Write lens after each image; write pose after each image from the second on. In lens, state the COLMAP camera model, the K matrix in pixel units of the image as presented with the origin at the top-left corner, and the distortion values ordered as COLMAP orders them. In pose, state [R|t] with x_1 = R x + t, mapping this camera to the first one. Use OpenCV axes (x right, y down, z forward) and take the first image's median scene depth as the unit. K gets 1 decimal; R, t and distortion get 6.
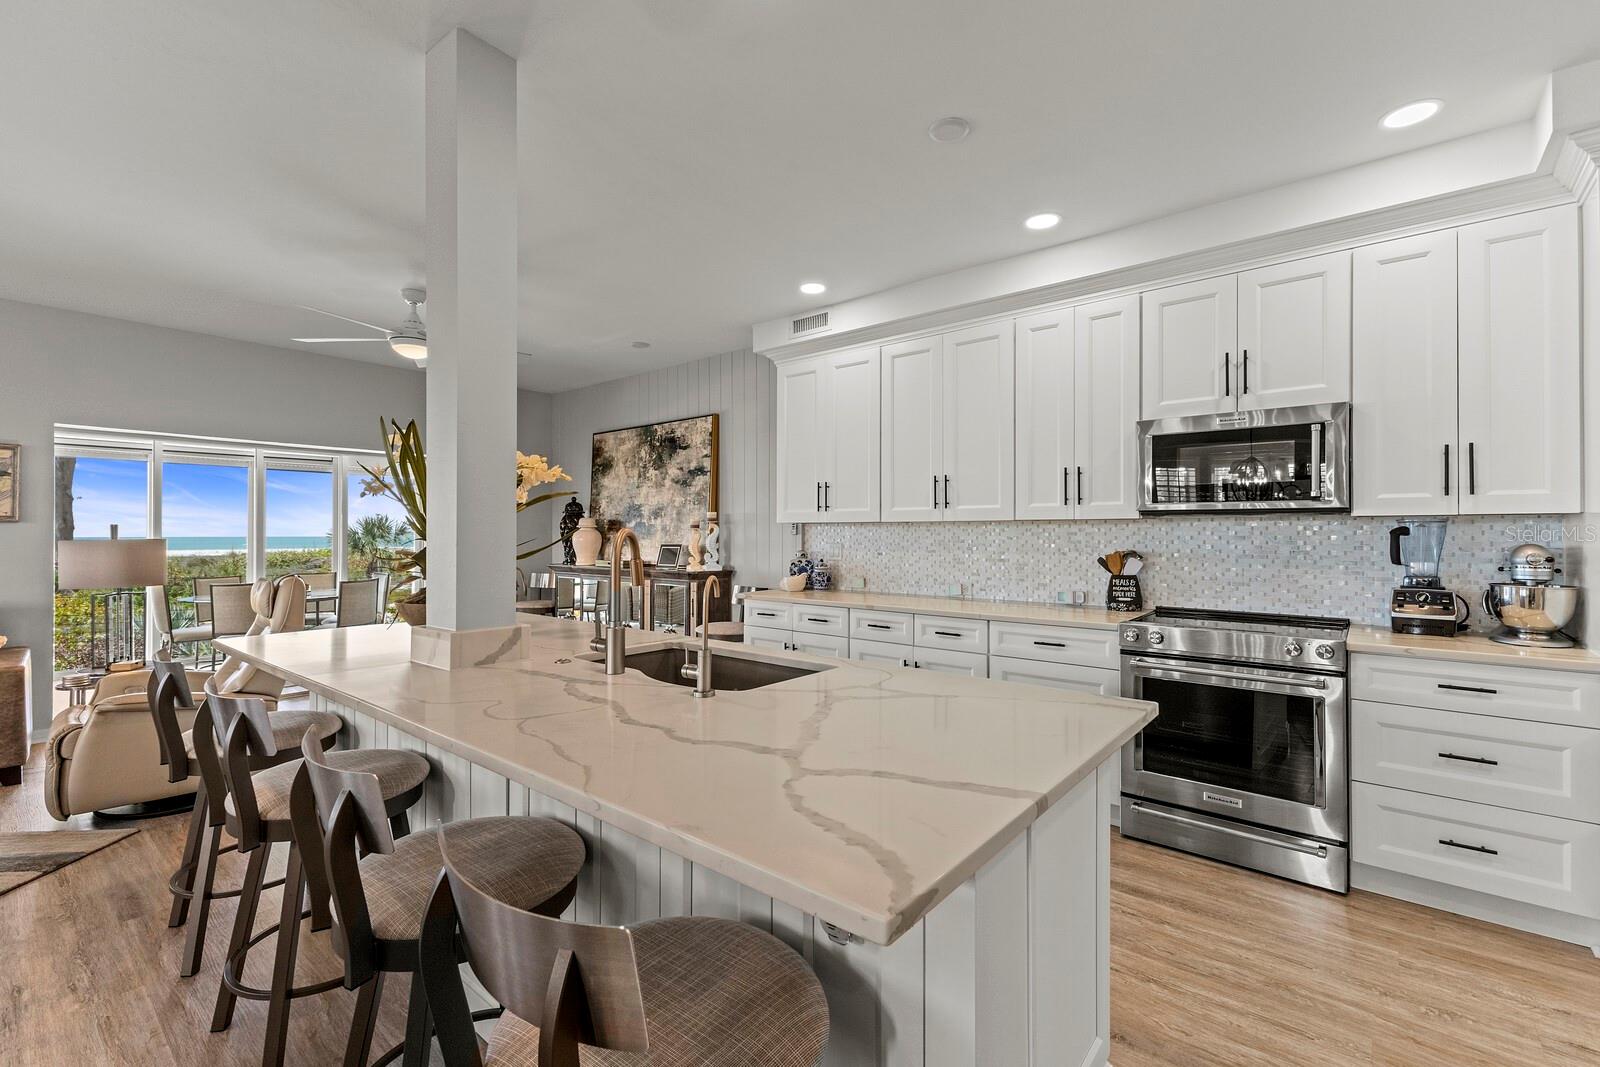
lens RADIAL K [[689.7, 0, 801.7], [0, 689.7, 533.2], [0, 0, 1]] dist [0.008967, -0.000179]
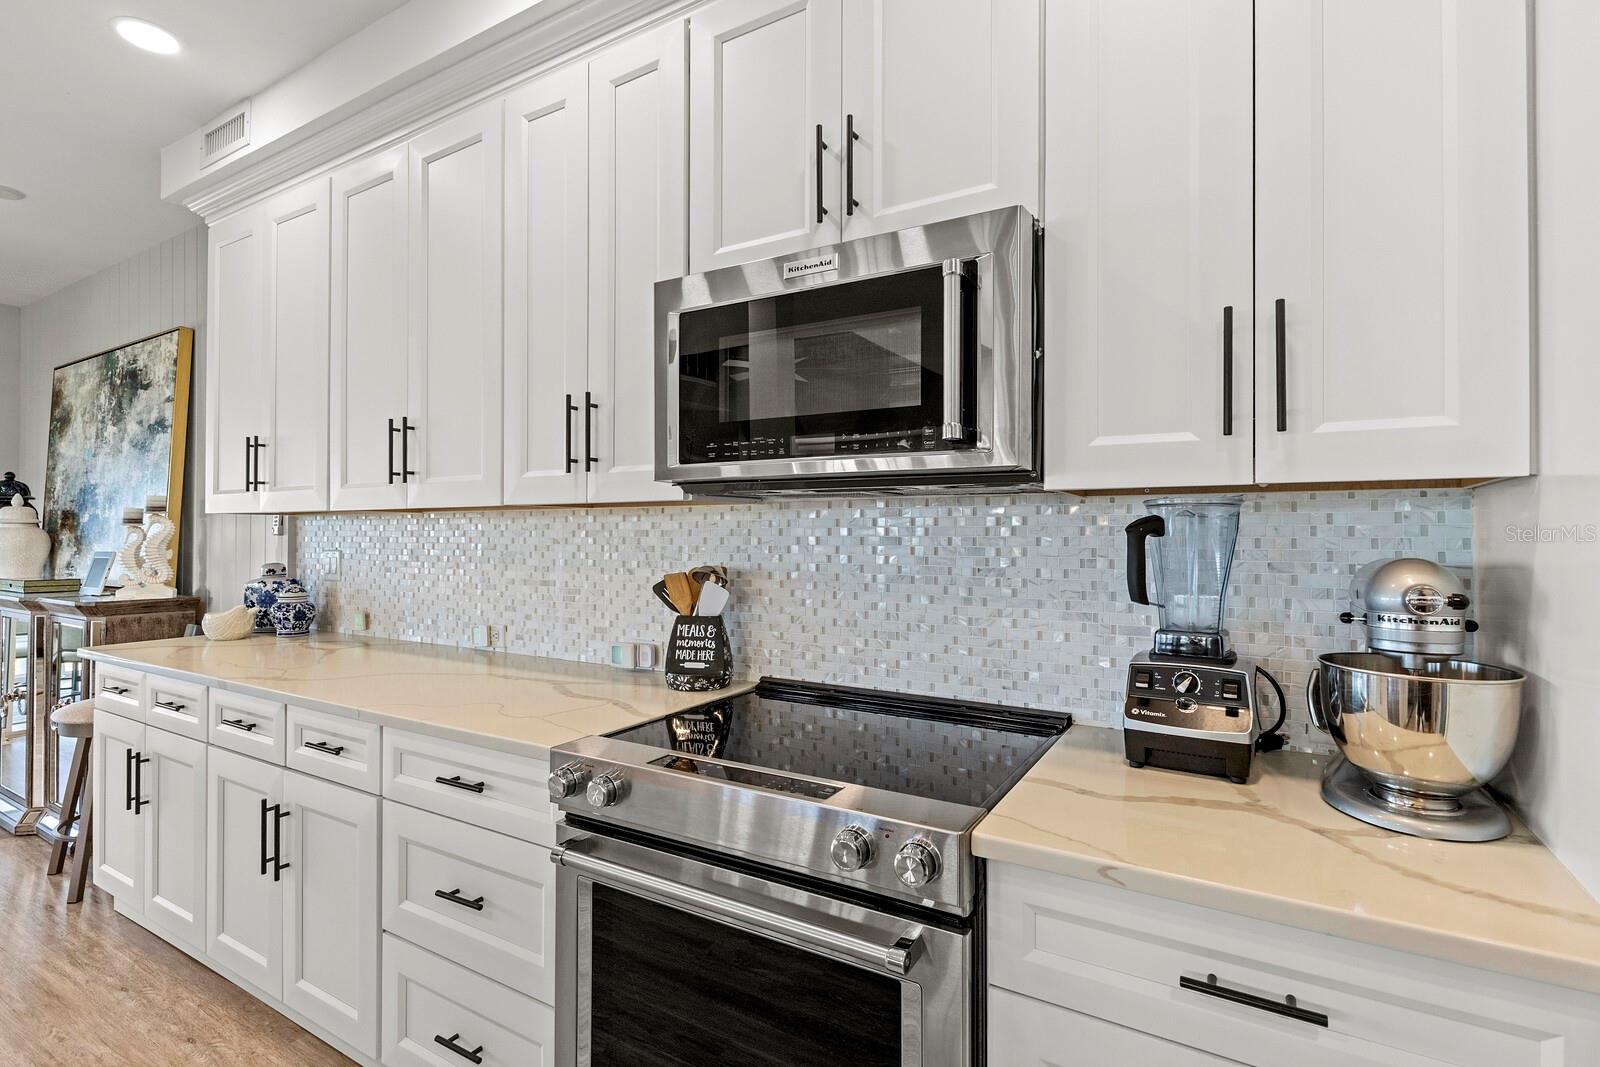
lens RADIAL K [[756.4, 0, 806.3], [0, 756.4, 533.8], [0, 0, 1]] dist [-0.000876, -0.000130]
pose [[0.987187, 0.003027, 0.159538, 0.513074], [-0.002486, 0.999990, -0.003592, 0.003767], [-0.159548, 0.003149, 0.987185, 0.505578]]
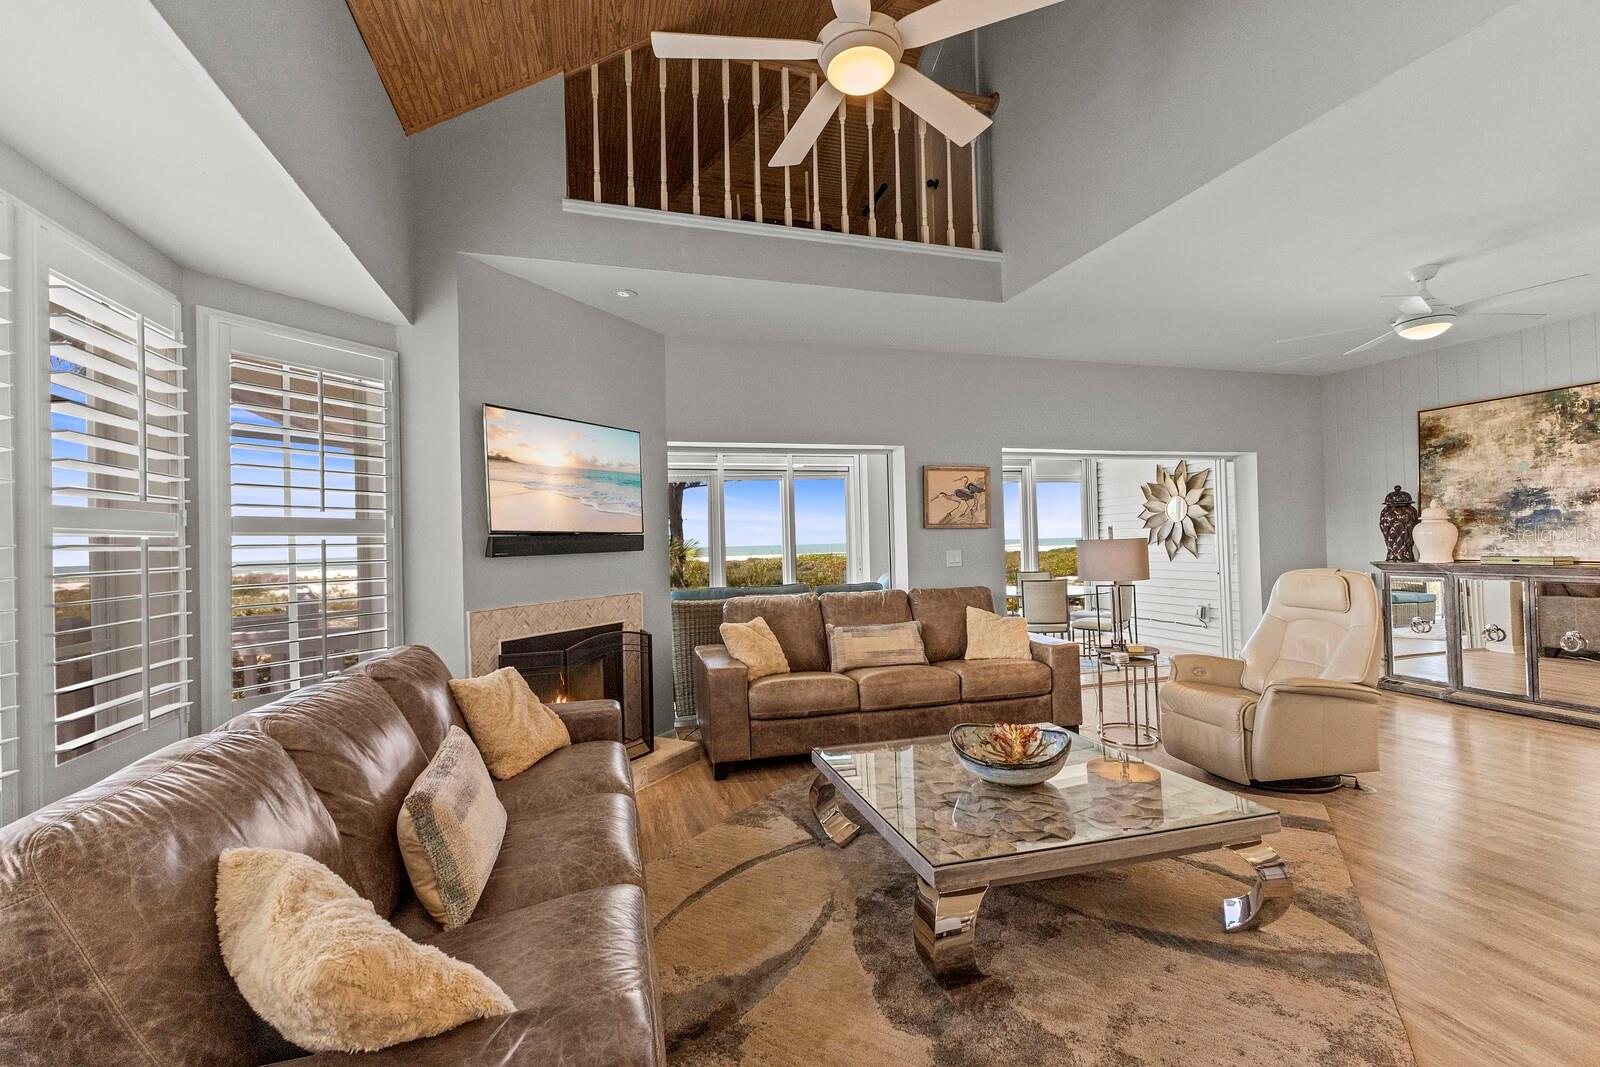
lens RADIAL K [[689.7, 0, 802.8], [0, 689.7, 531.8], [0, 0, 1]] dist [0.008967, -0.000179]
pose [[0.838386, -0.028804, -0.544315, -1.007102], [0.025191, 0.999583, -0.014095, -0.000275], [0.544494, -0.001895, 0.838762, -0.324759]]
